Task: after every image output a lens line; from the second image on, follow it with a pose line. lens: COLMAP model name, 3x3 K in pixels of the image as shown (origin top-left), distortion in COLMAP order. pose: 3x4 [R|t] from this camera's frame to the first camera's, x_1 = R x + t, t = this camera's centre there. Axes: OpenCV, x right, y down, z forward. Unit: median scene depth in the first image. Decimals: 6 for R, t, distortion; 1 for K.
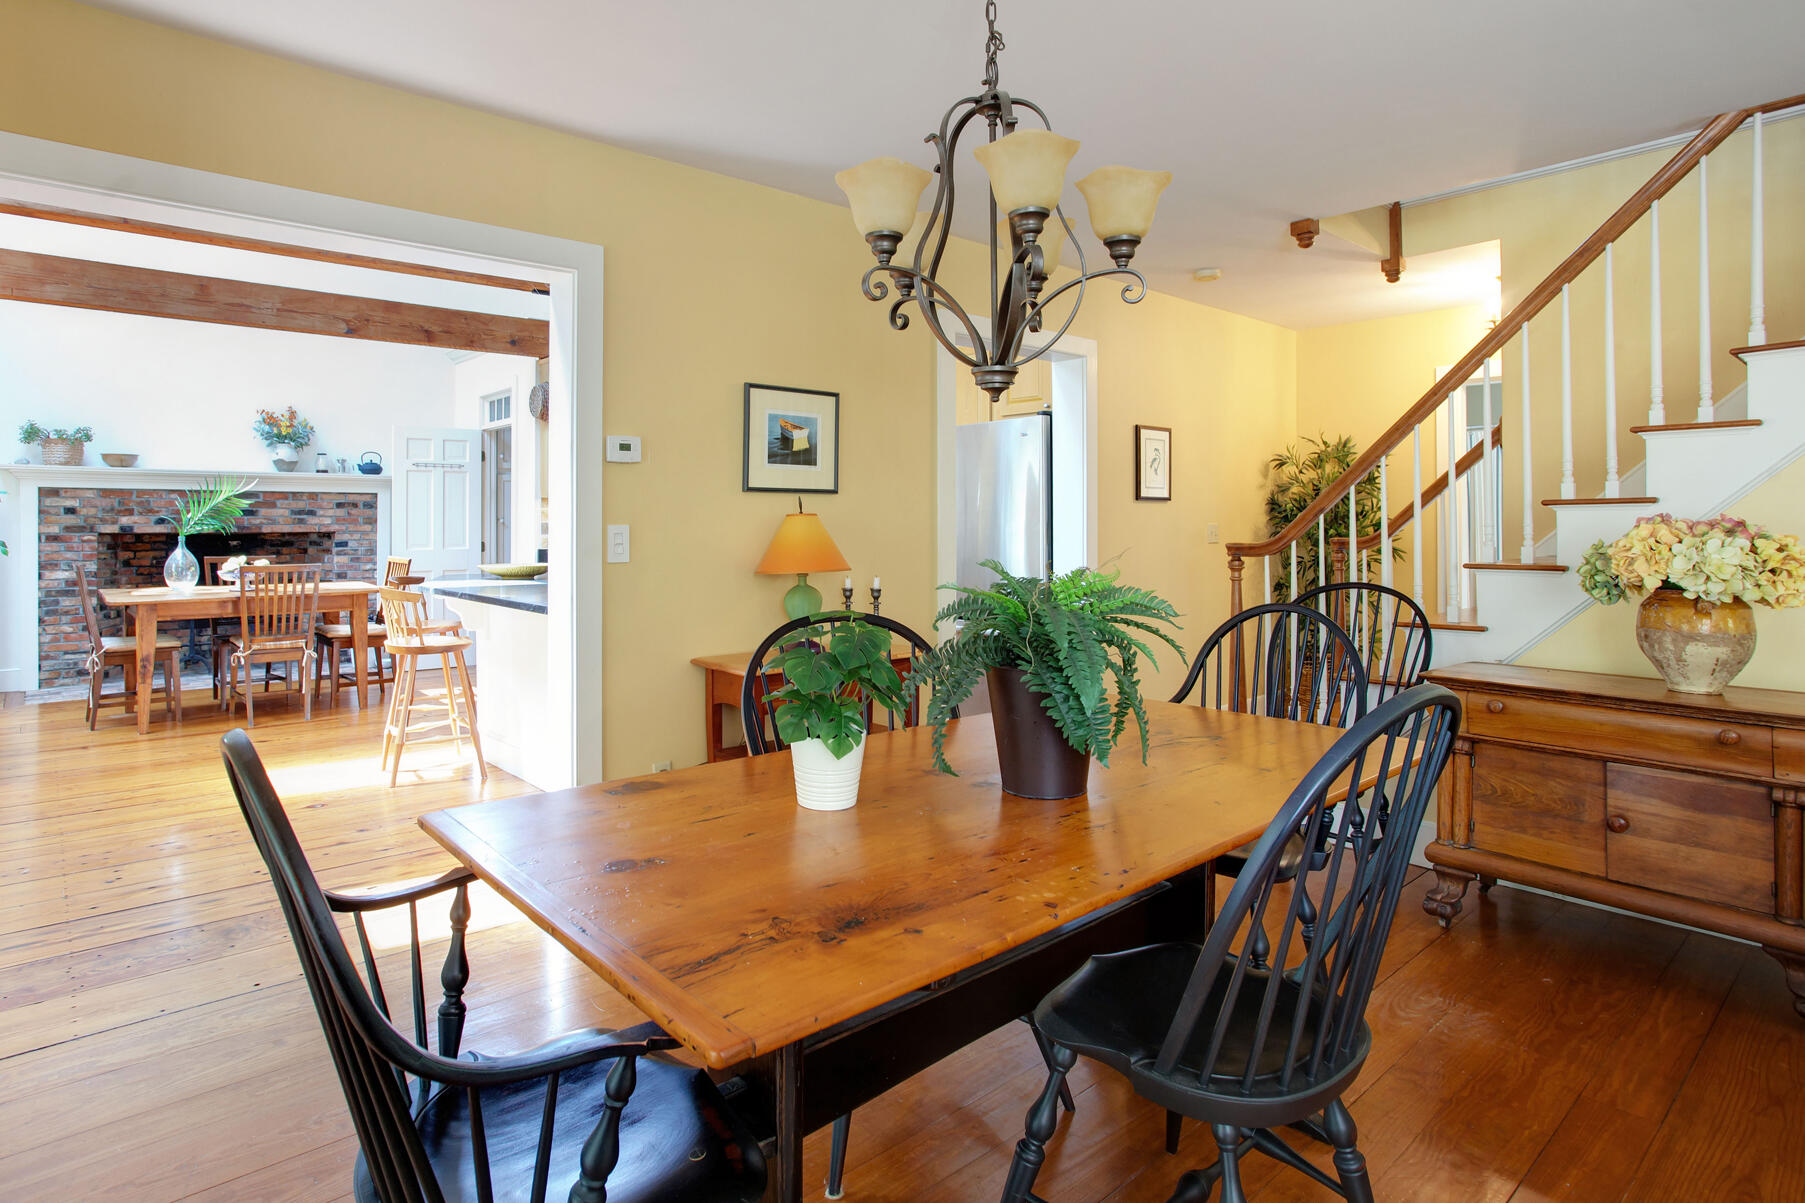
lens RADIAL K [[946.7, 0, 863.0], [0, 946.7, 515.6], [0, 0, 1]] dist [-0.034290, 0.015757]
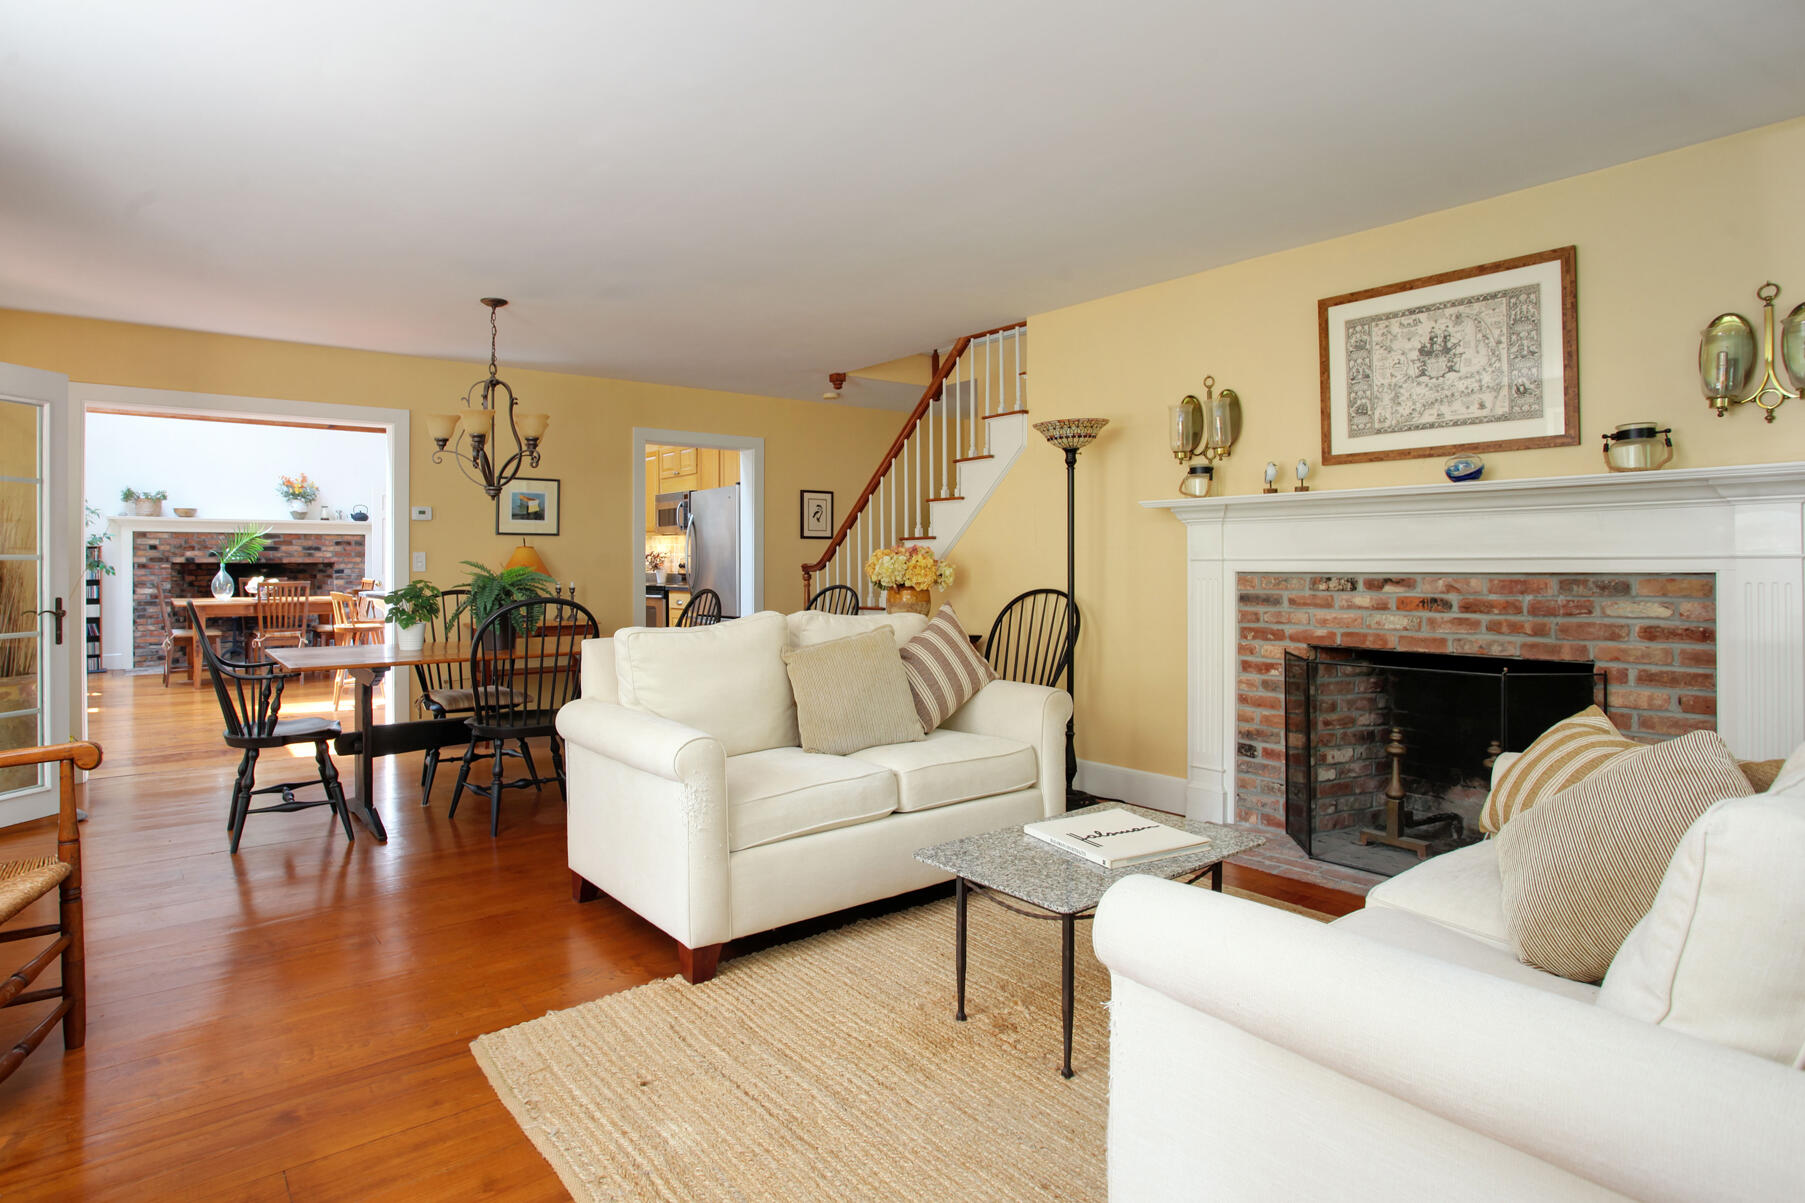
lens RADIAL K [[946.7, 0, 854.1], [0, 946.7, 553.7], [0, 0, 1]] dist [-0.034290, 0.015757]
pose [[0.998073, -0.001612, -0.062026, 0.352654], [0.001607, 0.999999, -0.000133, 0.006835], [0.062026, 0.000033, 0.998075, -0.411392]]
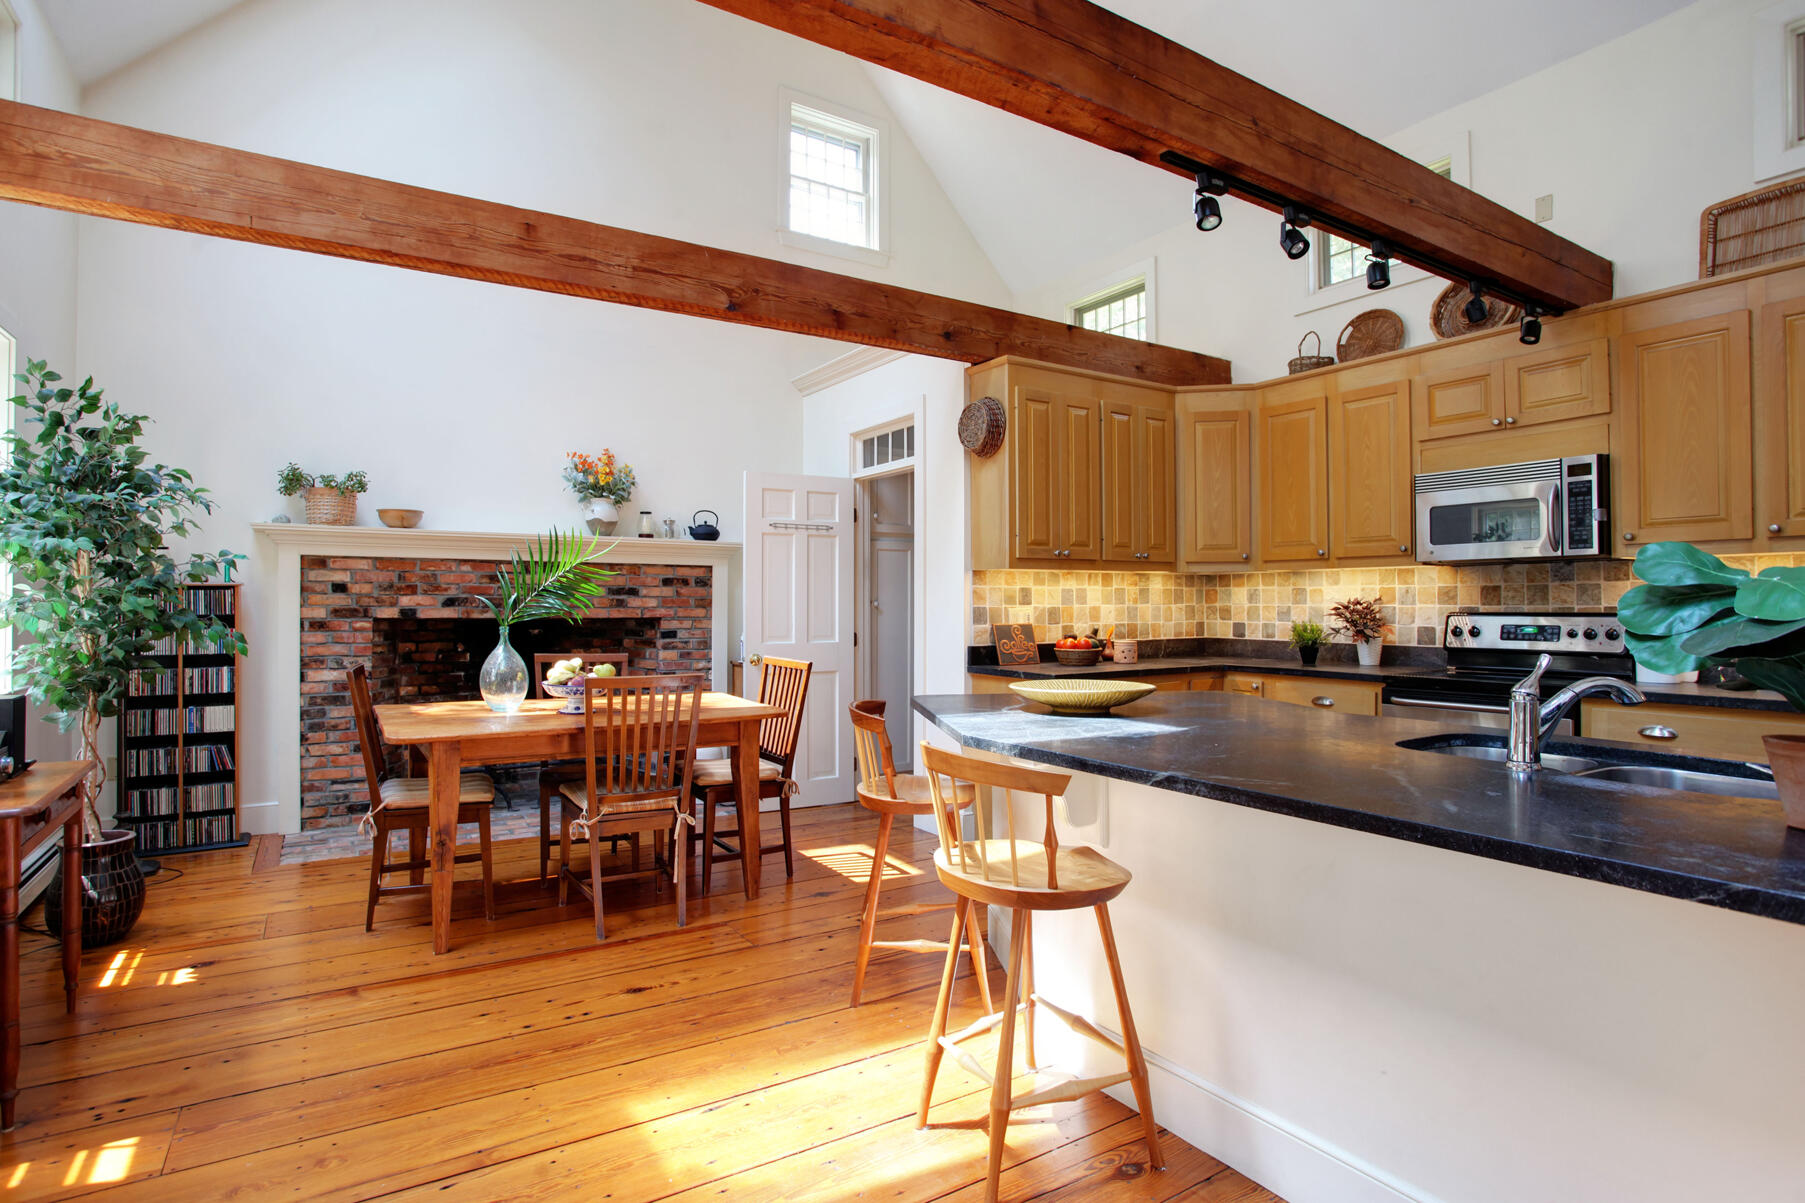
lens RADIAL K [[946.7, 0, 918.7], [0, 946.7, 602.6], [0, 0, 1]] dist [-0.034290, 0.015757]
pose [[0.987680, 0.006013, -0.156369, -0.293539], [-0.005338, 0.999975, 0.004739, 0.000789], [0.156394, -0.003846, 0.987687, 0.352373]]
